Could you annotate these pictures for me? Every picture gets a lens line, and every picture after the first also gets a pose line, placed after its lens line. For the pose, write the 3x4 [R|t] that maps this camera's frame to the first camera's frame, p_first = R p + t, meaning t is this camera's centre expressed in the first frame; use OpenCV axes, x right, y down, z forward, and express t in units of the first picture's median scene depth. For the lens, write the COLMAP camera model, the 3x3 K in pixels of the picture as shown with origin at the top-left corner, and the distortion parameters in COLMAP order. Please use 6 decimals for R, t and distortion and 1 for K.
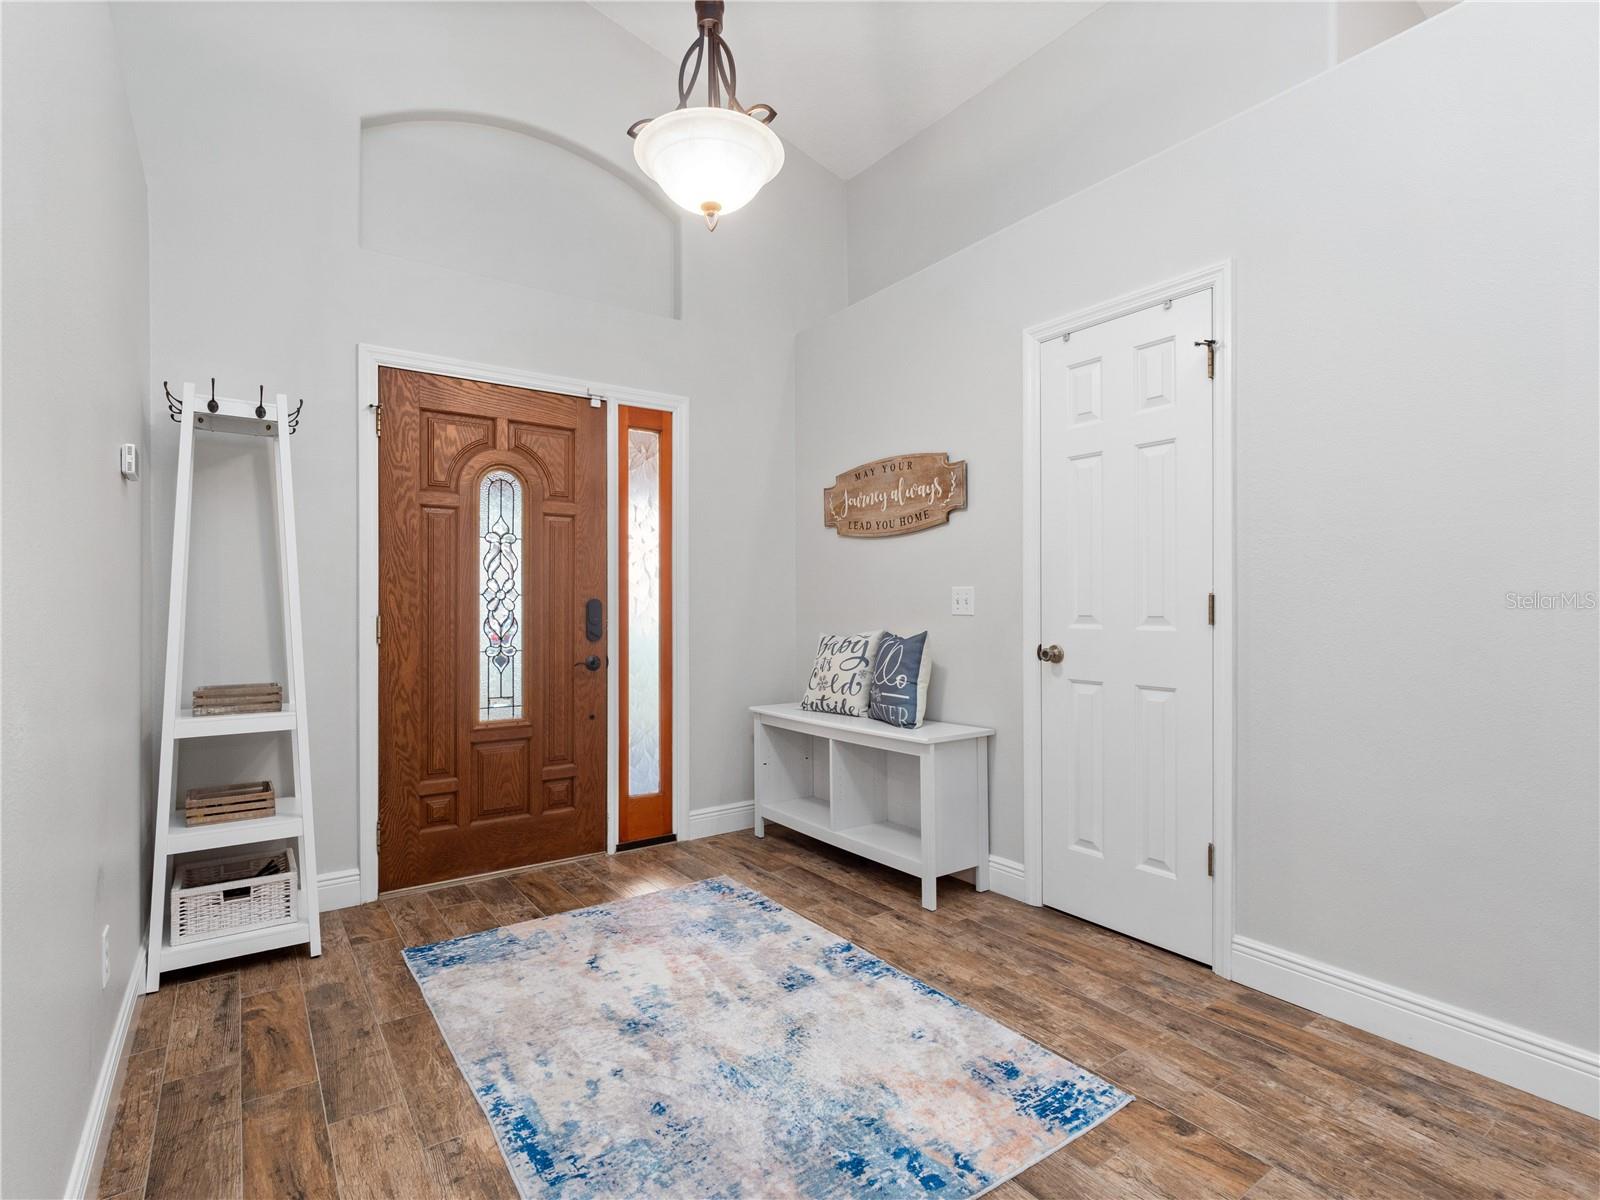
lens RADIAL K [[741.0, 0, 800.9], [0, 741.0, 601.7], [0, 0, 1]] dist [0.018505, -0.012681]
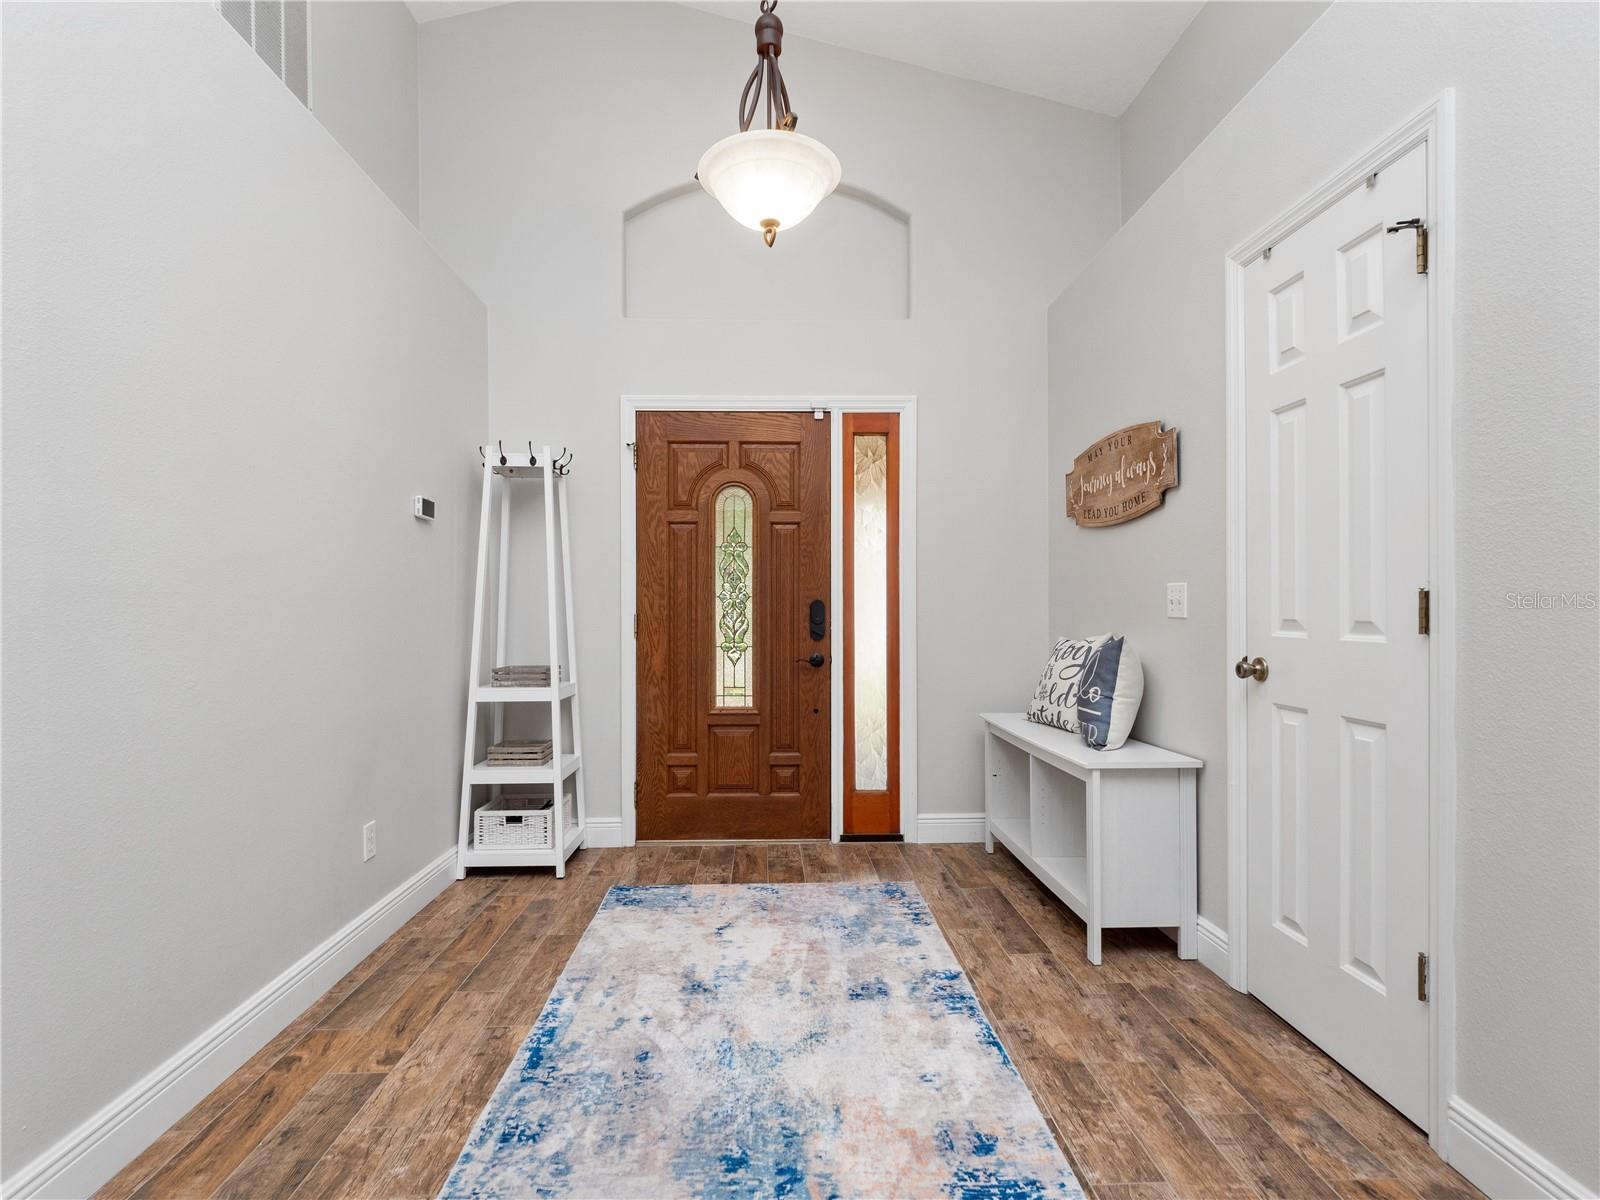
lens RADIAL K [[751.3, 0, 796.5], [0, 751.3, 604.7], [0, 0, 1]] dist [0.003888, -0.000111]
pose [[0.854516, -0.001615, -0.519422, 0.315861], [0.003995, 0.999986, 0.003464, -0.001087], [0.519409, -0.005035, 0.854511, 0.083260]]
